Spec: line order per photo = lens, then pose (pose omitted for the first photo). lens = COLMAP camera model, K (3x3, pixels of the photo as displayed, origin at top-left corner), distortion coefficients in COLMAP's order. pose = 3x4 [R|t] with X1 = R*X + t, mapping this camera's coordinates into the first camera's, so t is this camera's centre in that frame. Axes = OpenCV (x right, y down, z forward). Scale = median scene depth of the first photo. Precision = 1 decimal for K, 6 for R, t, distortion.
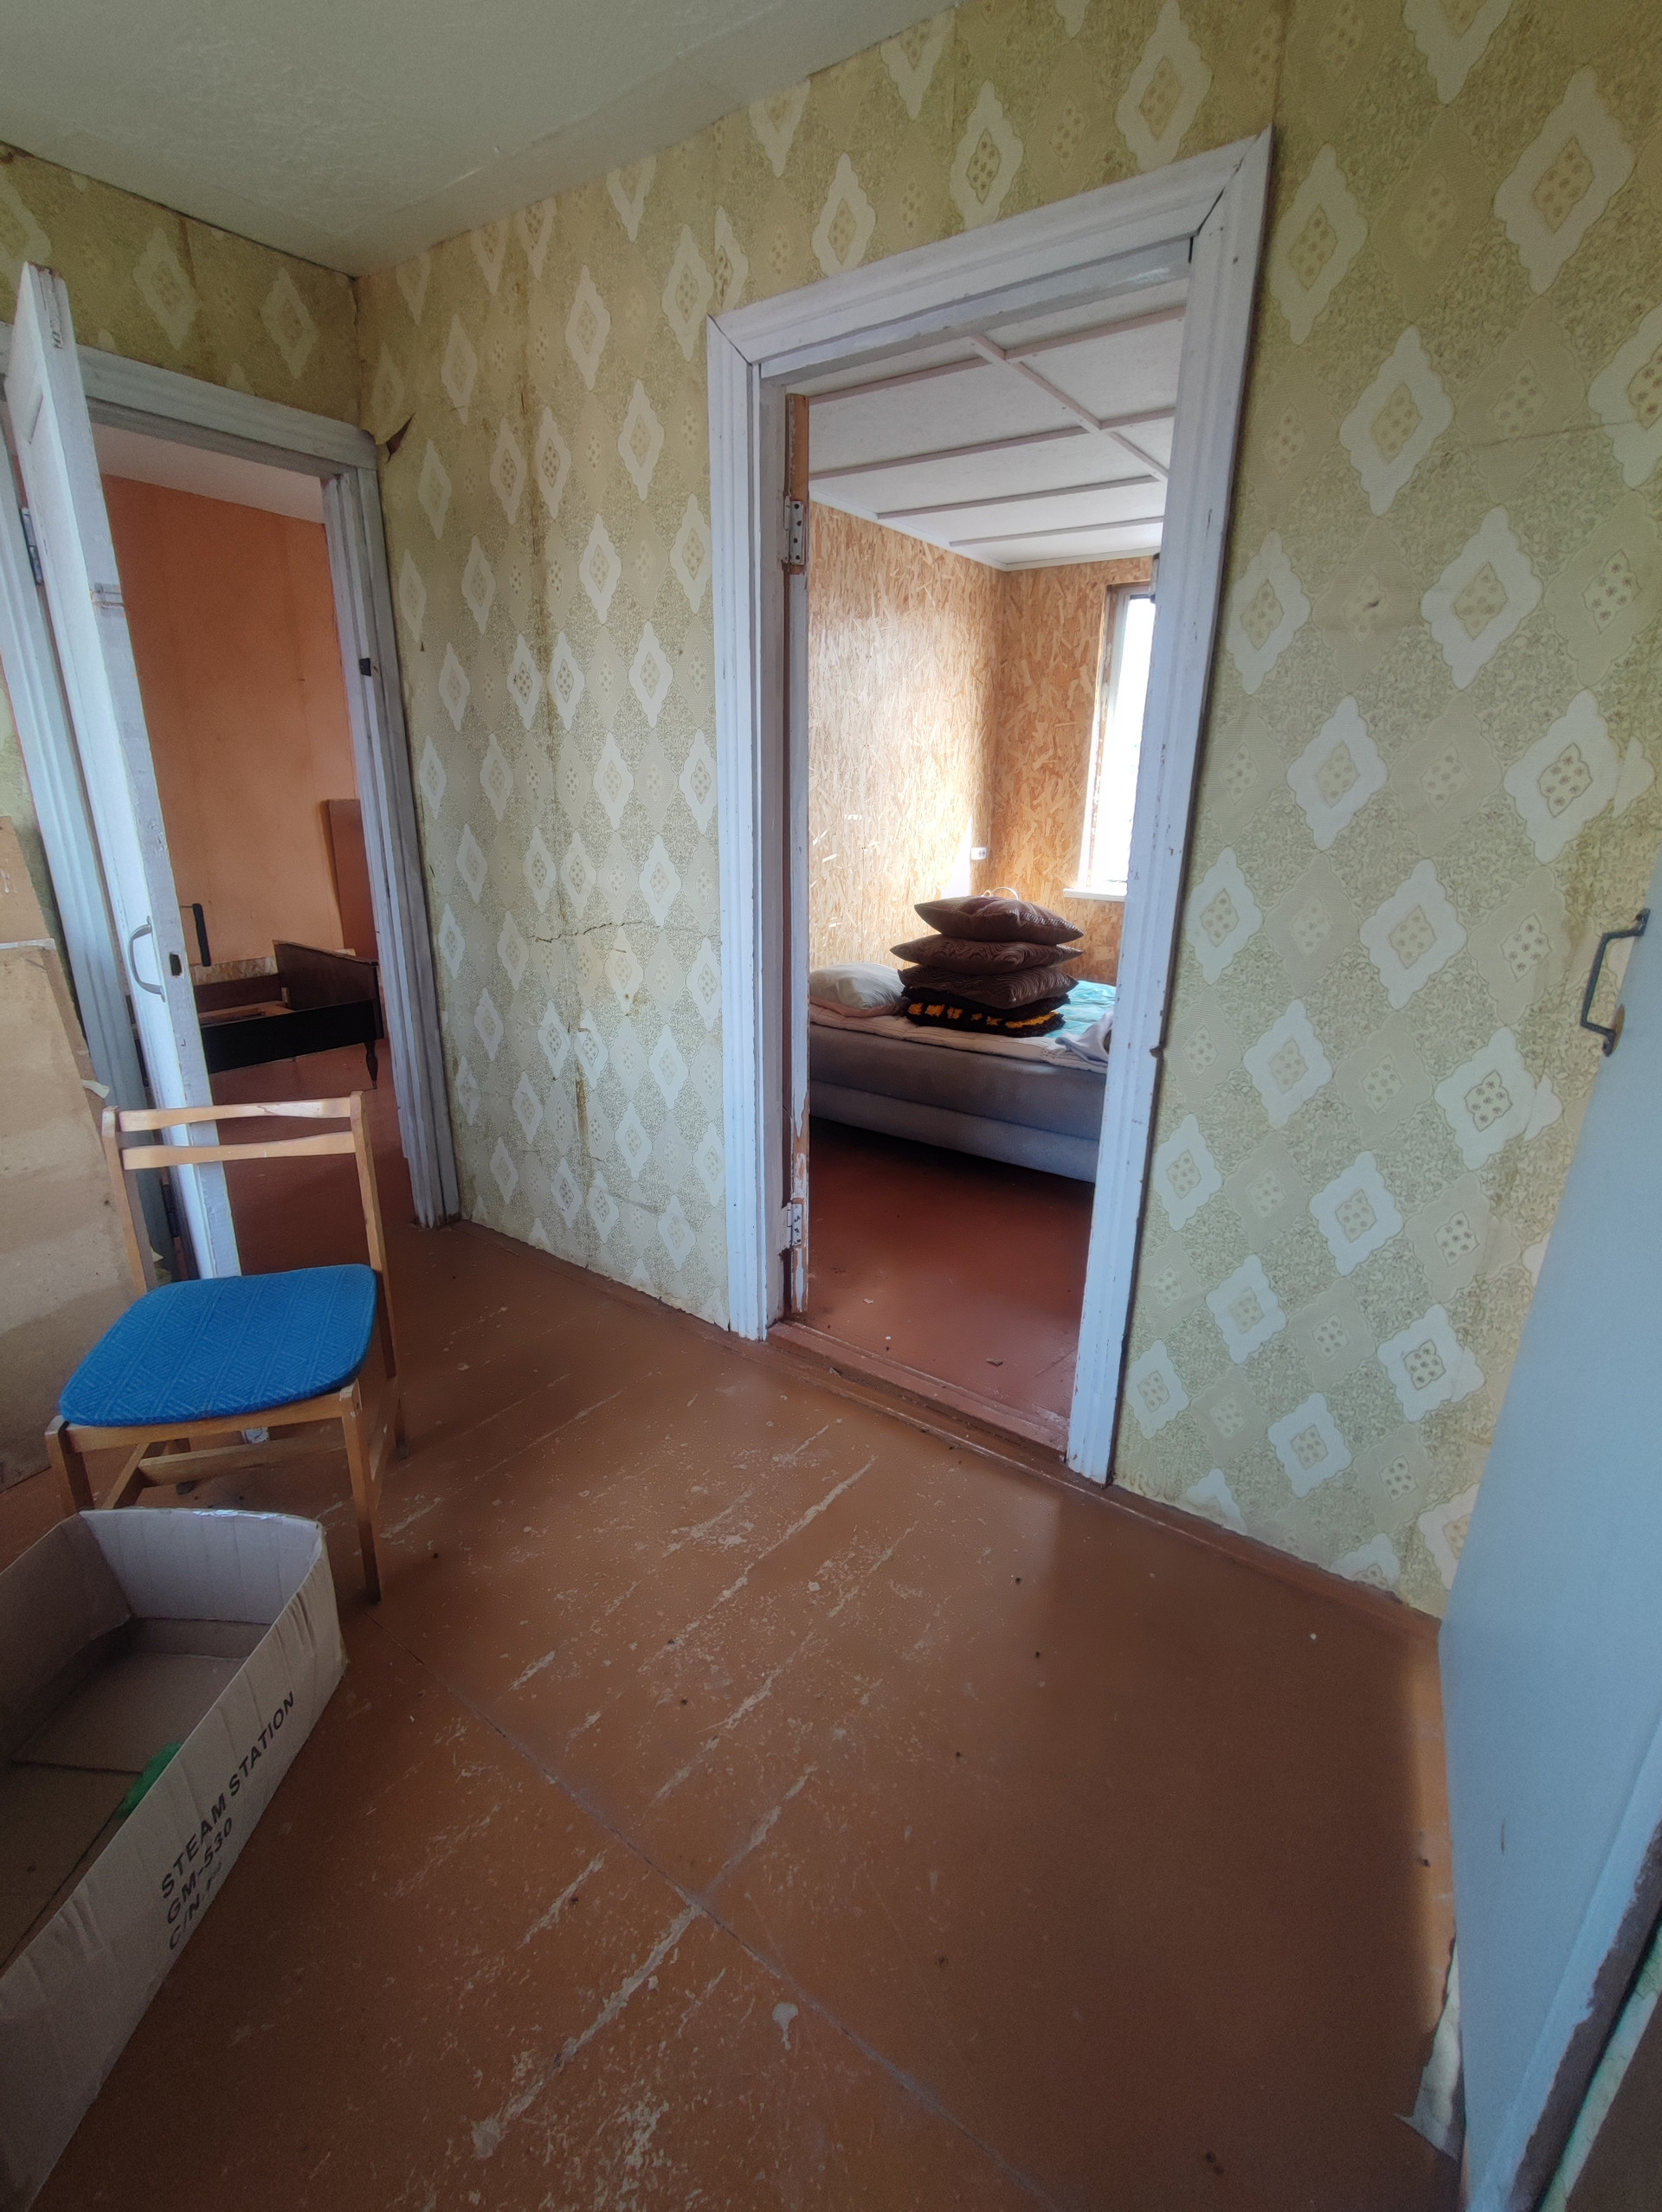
lens RADIAL K [[1005.2, 0, 832.0], [0, 1005.2, 1103.5], [0, 0, 1]] dist [-0.019119, 0.010012]
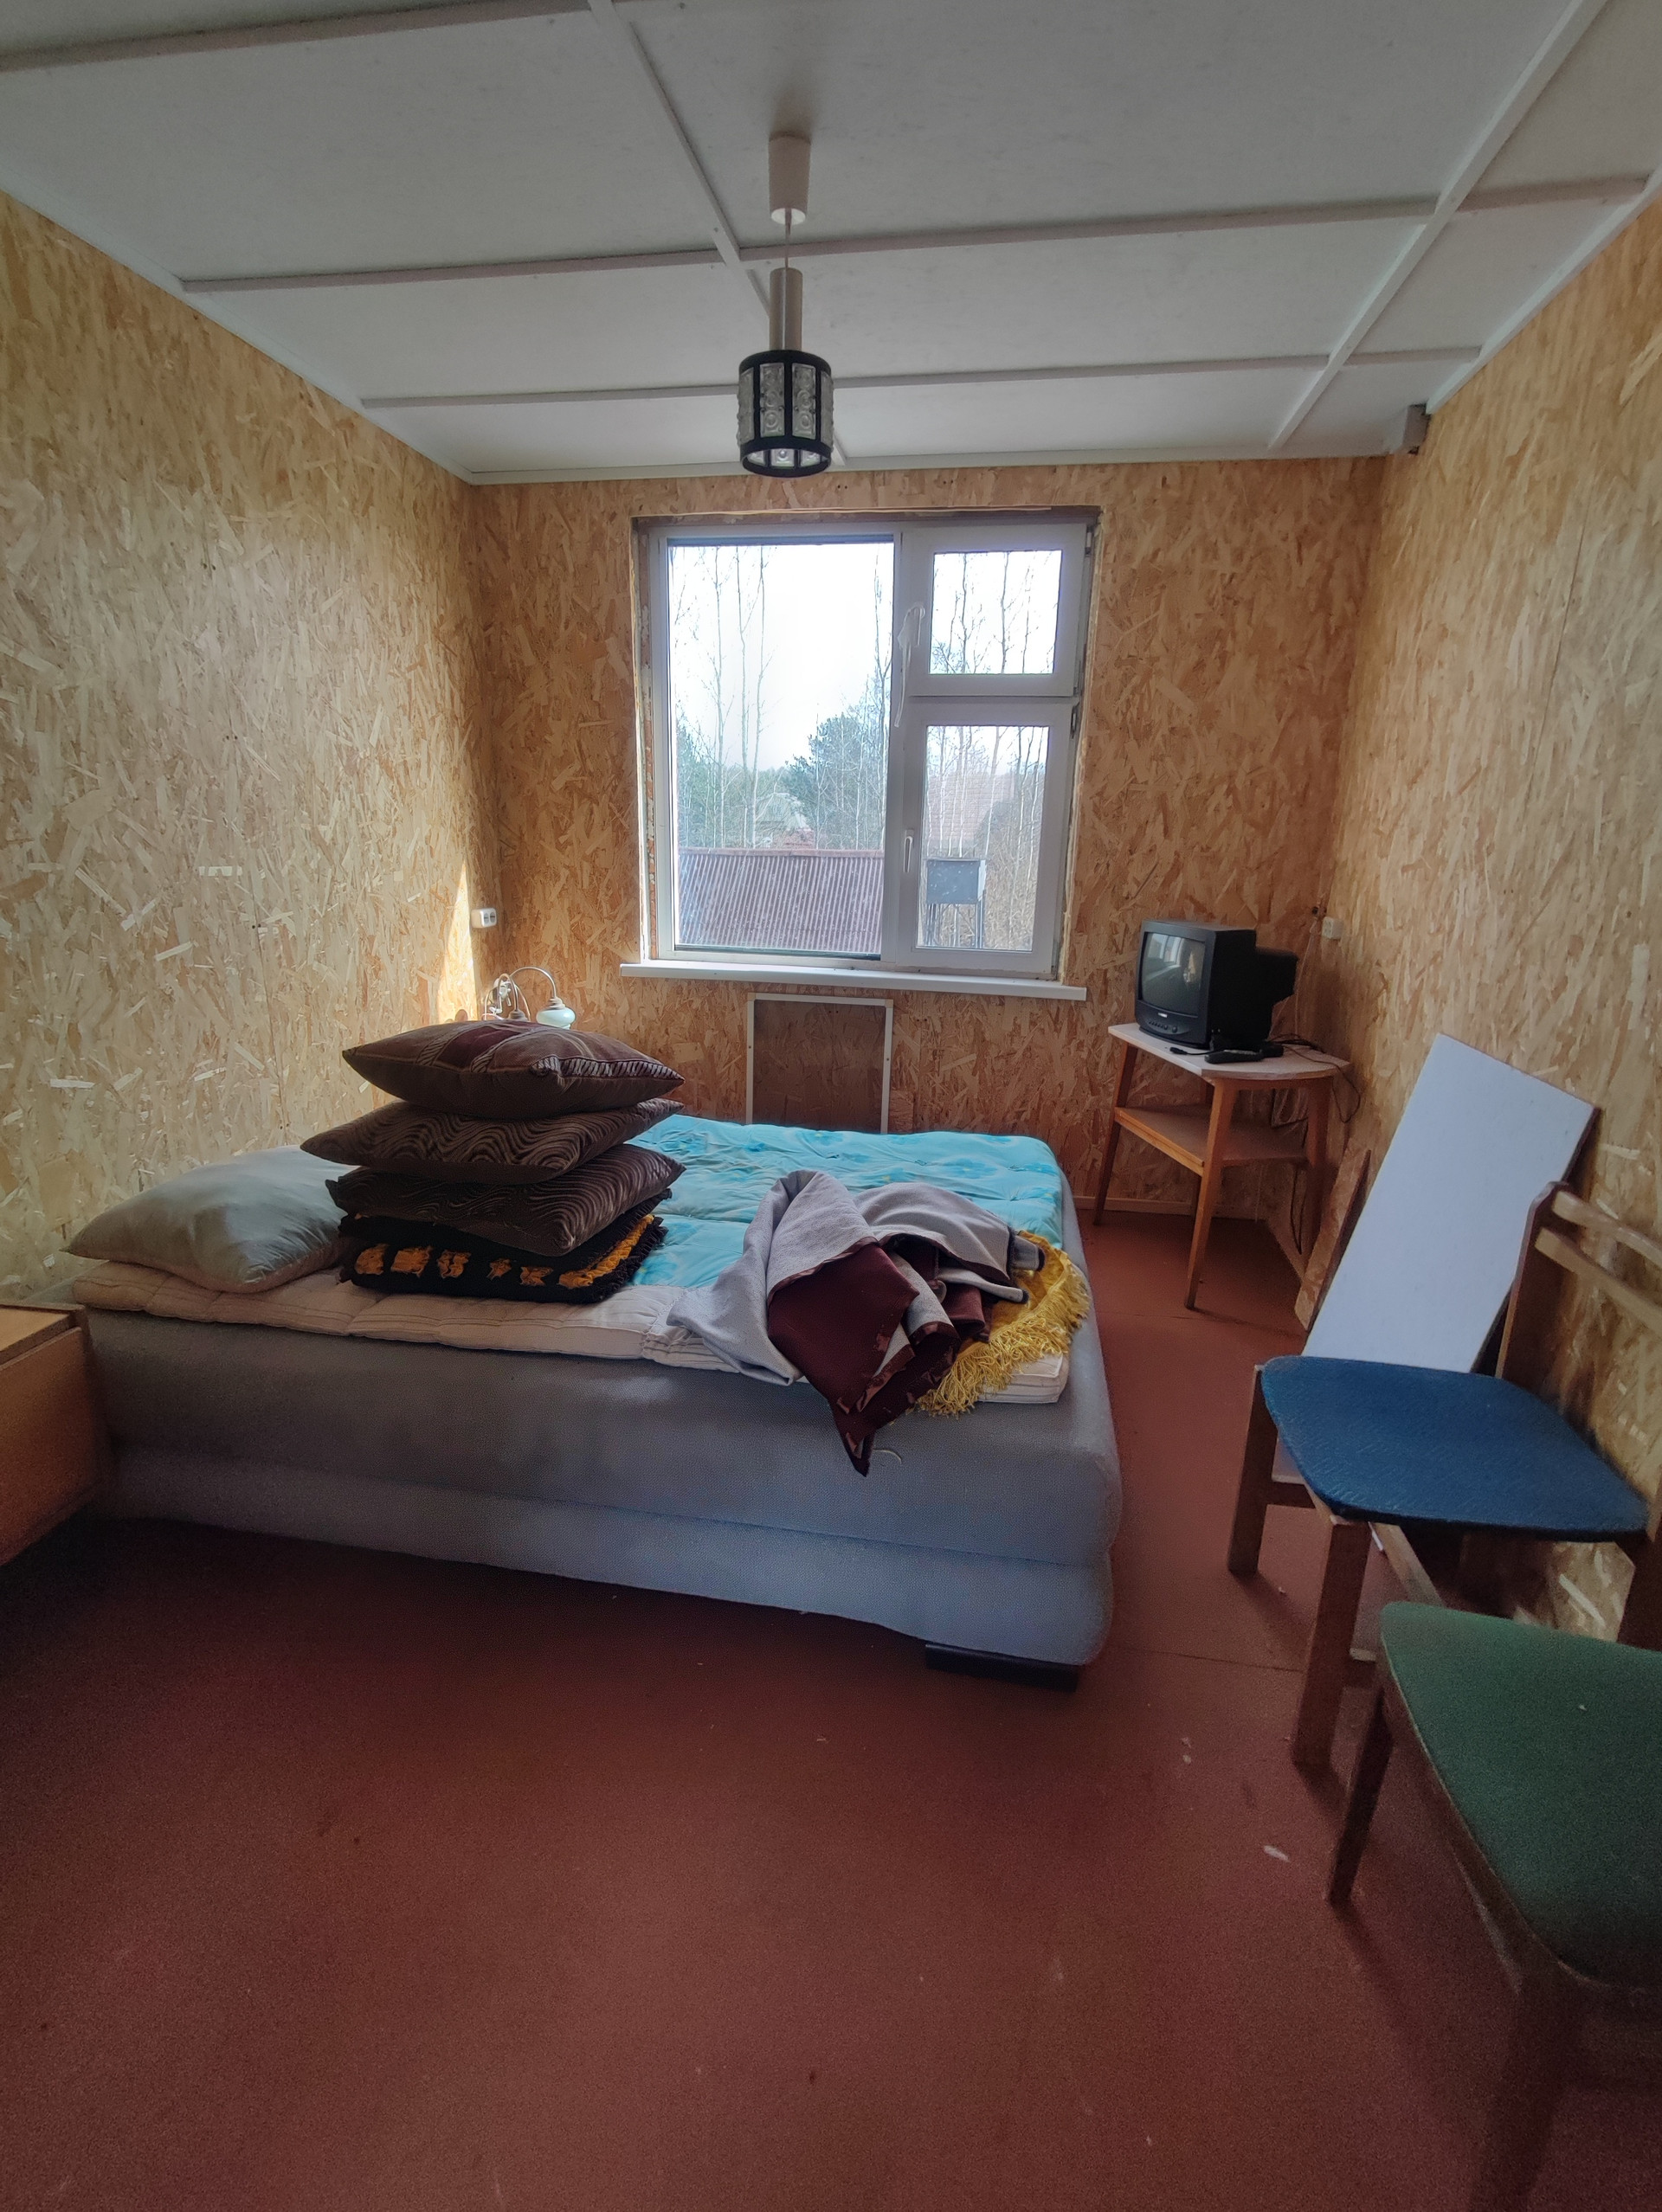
lens RADIAL K [[1005.2, 0, 822.8], [0, 1005.2, 1107.9], [0, 0, 1]] dist [-0.019119, 0.010012]
pose [[0.904988, -0.114837, 0.409645, 0.073451], [0.126532, 0.991962, -0.001455, -0.112442], [-0.406185, 0.053150, 0.912244, 0.370430]]
